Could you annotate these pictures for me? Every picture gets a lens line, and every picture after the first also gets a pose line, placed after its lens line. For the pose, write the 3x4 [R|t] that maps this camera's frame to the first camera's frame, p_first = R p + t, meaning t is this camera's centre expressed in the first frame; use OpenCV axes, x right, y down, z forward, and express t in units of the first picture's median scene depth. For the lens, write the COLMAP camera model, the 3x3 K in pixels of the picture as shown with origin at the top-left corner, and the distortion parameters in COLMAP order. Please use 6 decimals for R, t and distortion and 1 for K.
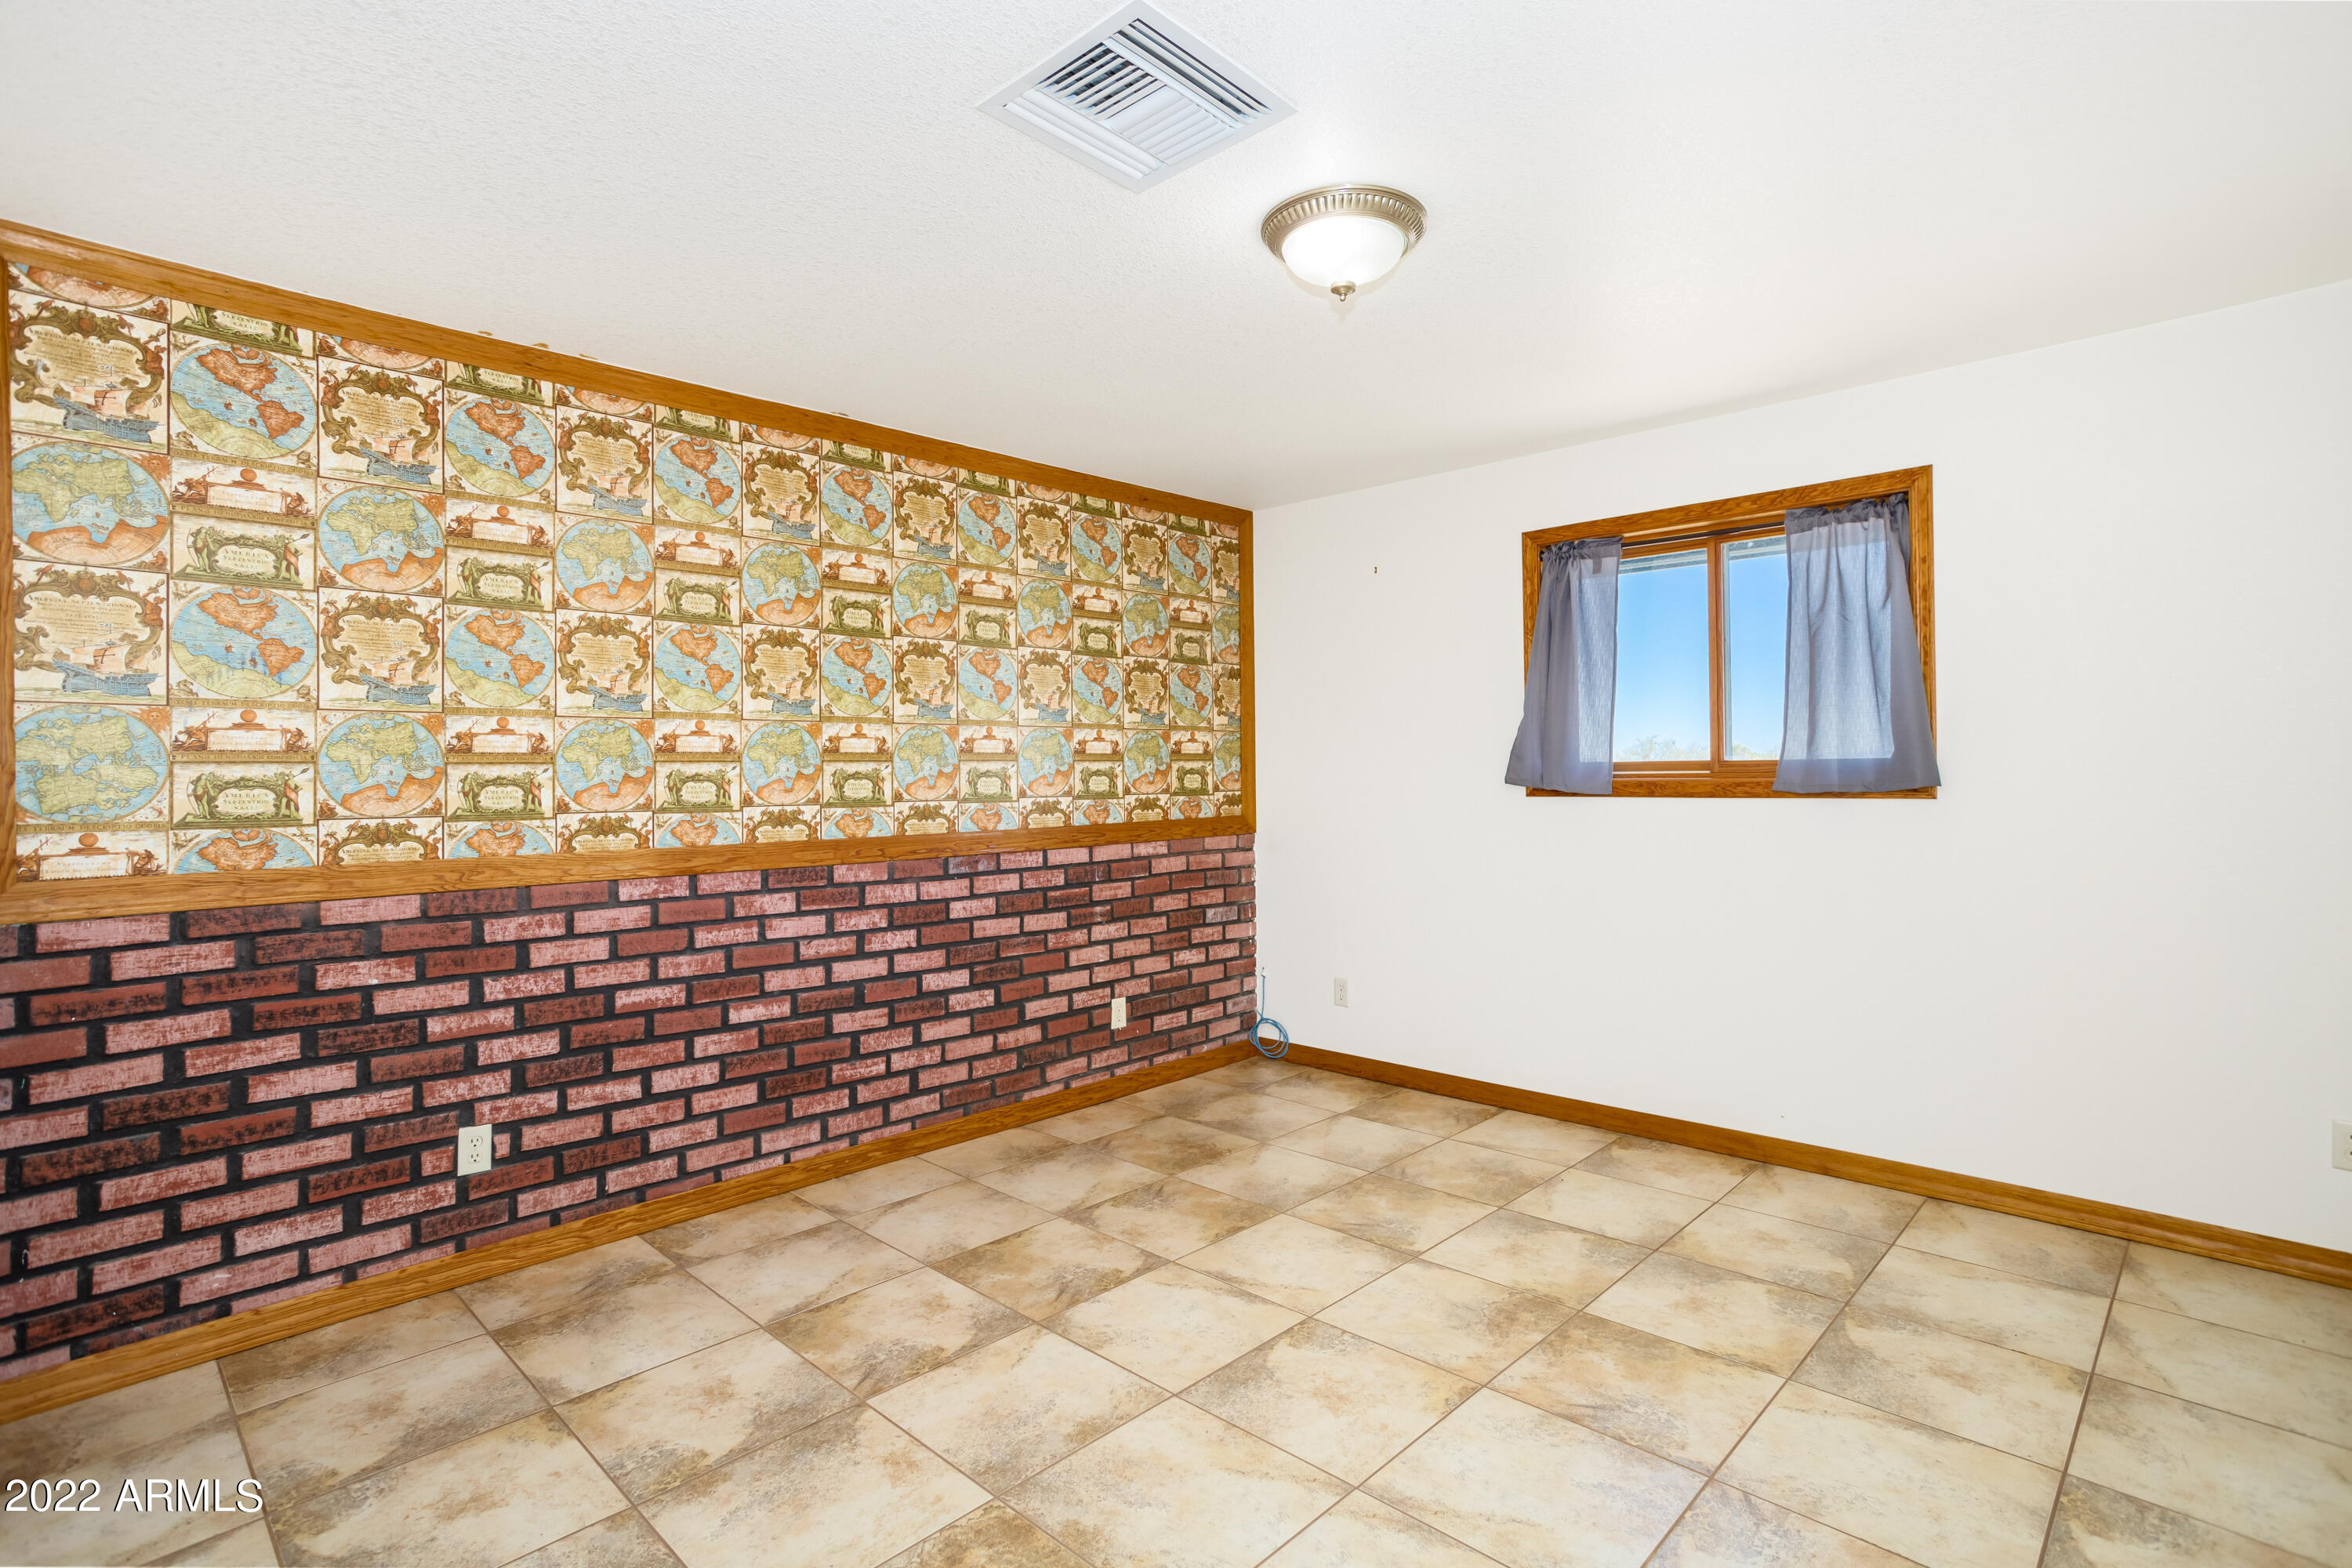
lens RADIAL K [[1146.2, 0, 1183.2], [0, 1146.2, 774.8], [0, 0, 1]] dist [-0.054422, 0.035147]
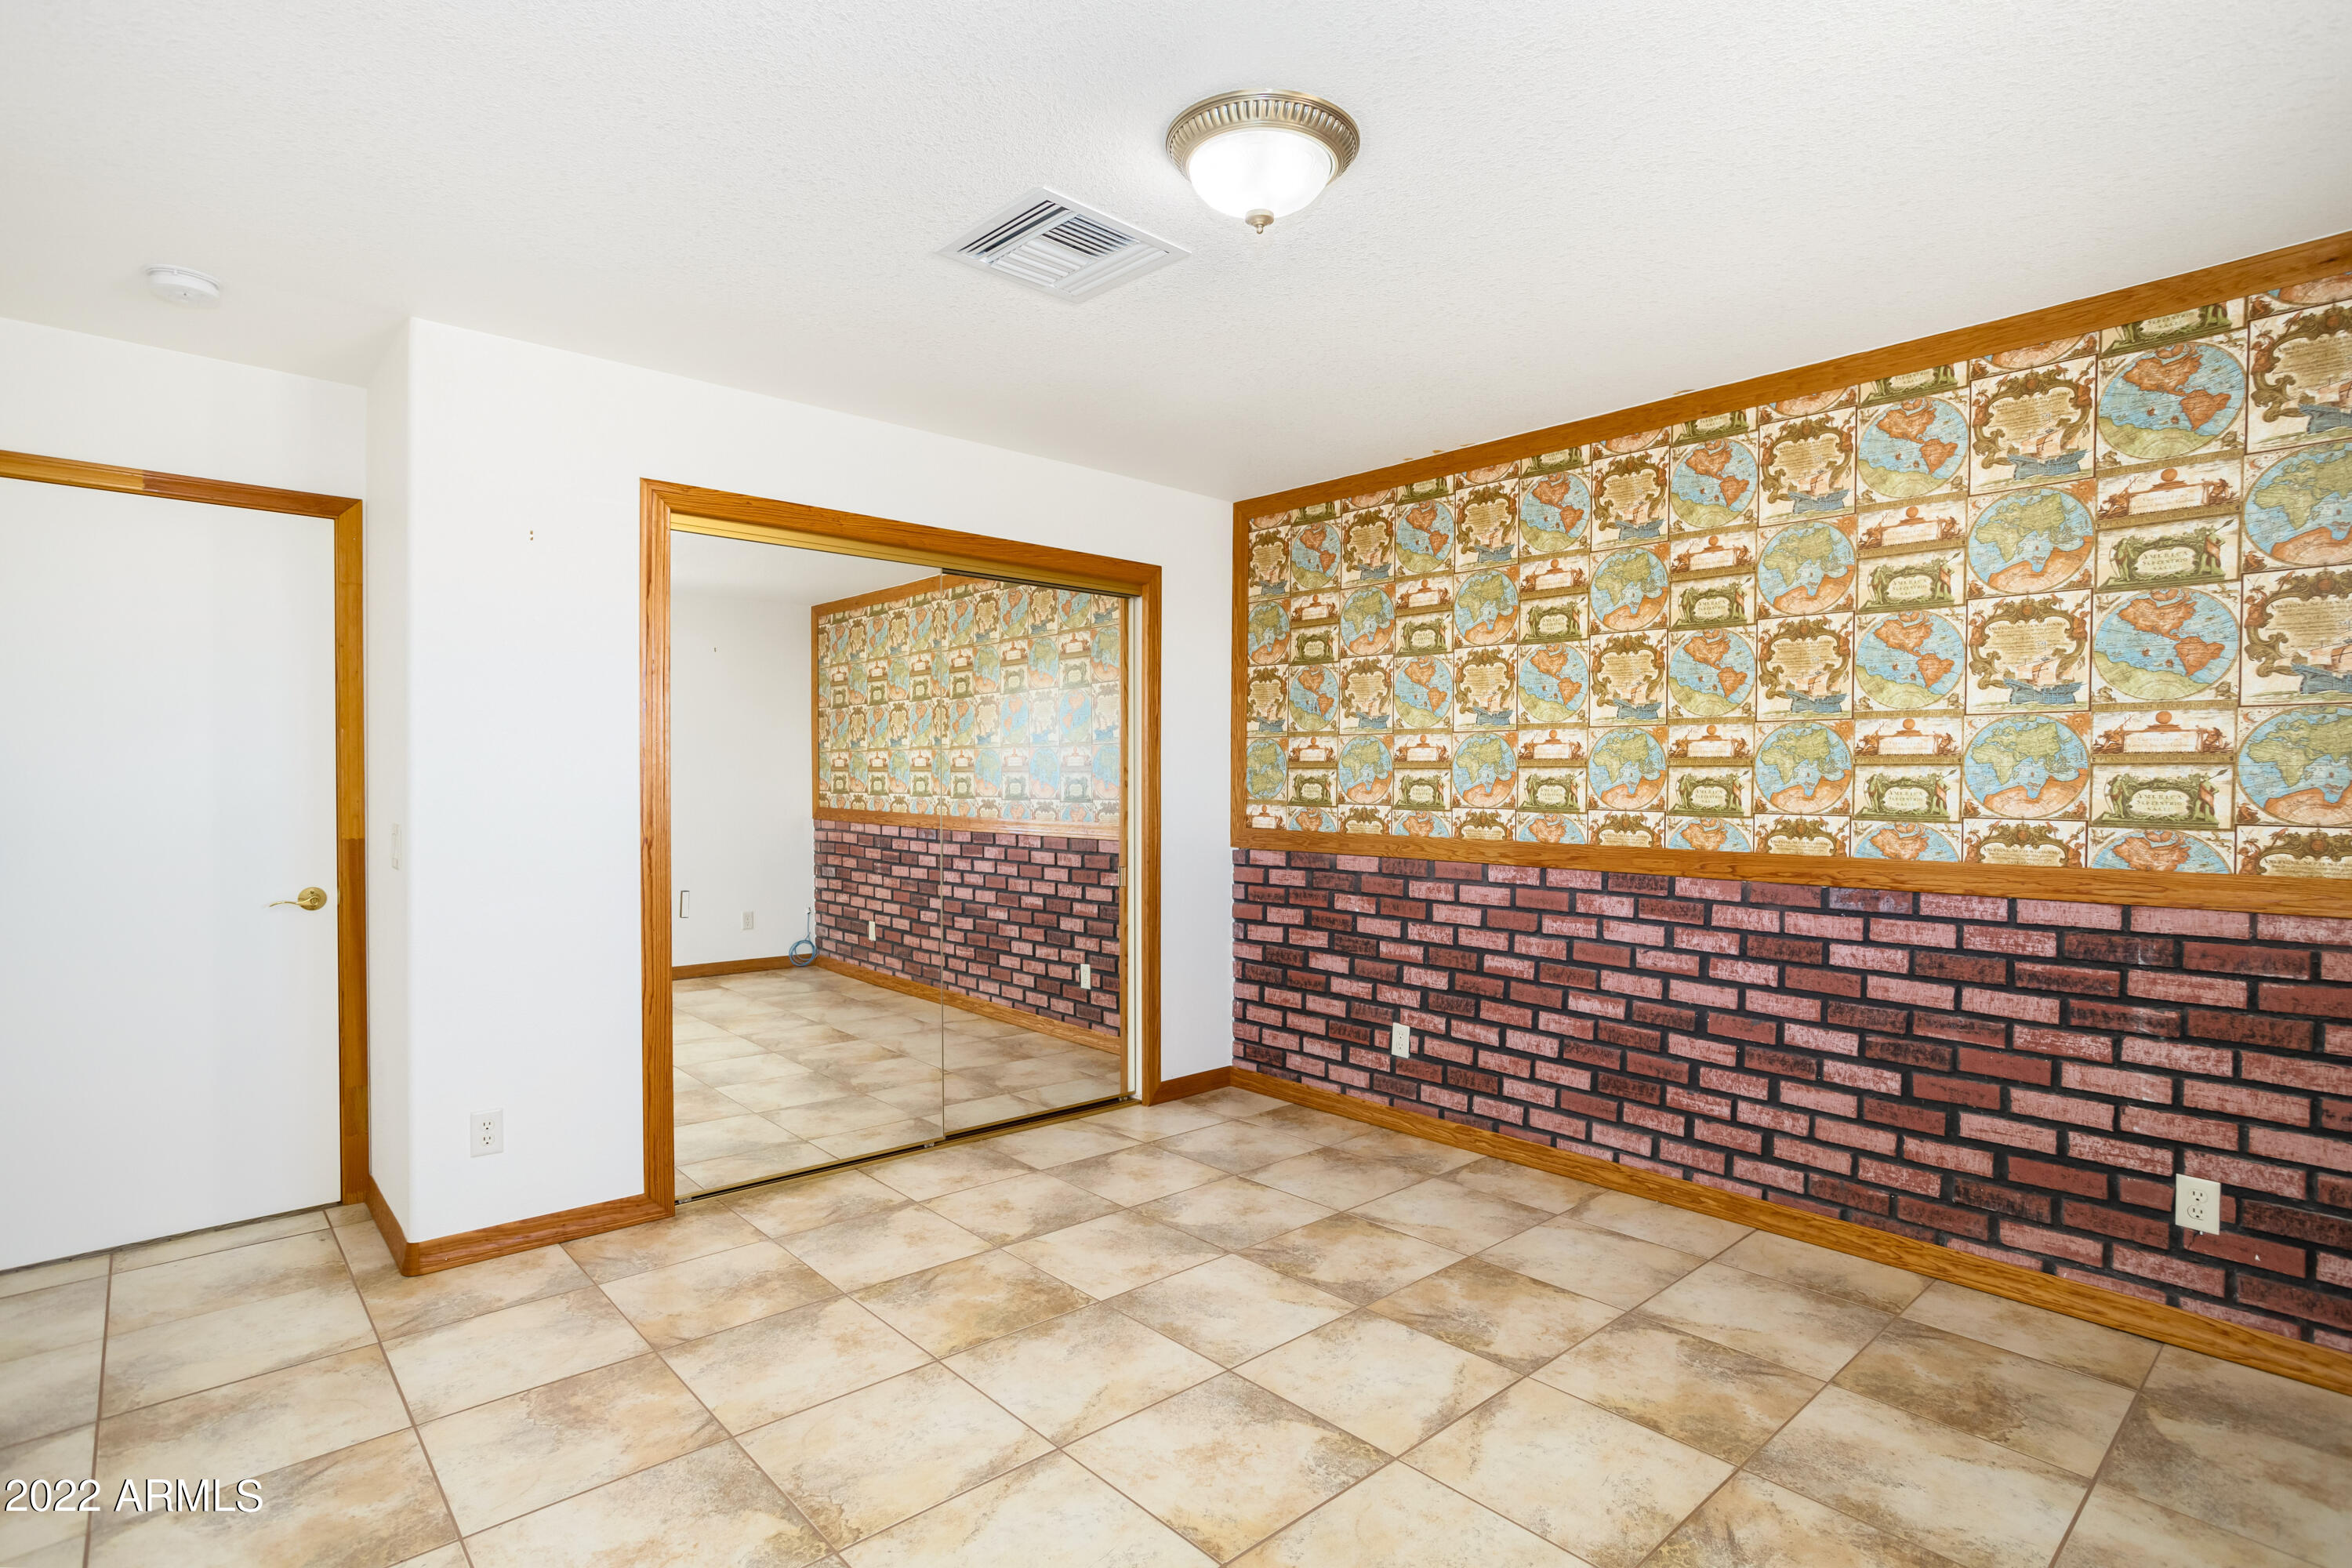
lens RADIAL K [[1160.9, 0, 1170.7], [0, 1160.9, 801.9], [0, 0, 1]] dist [-0.081534, 0.045007]
pose [[-0.083010, 0.031484, -0.996051, 0.665967], [-0.004155, 0.999481, 0.031939, -0.010939], [0.996540, 0.006790, -0.082836, 0.658665]]
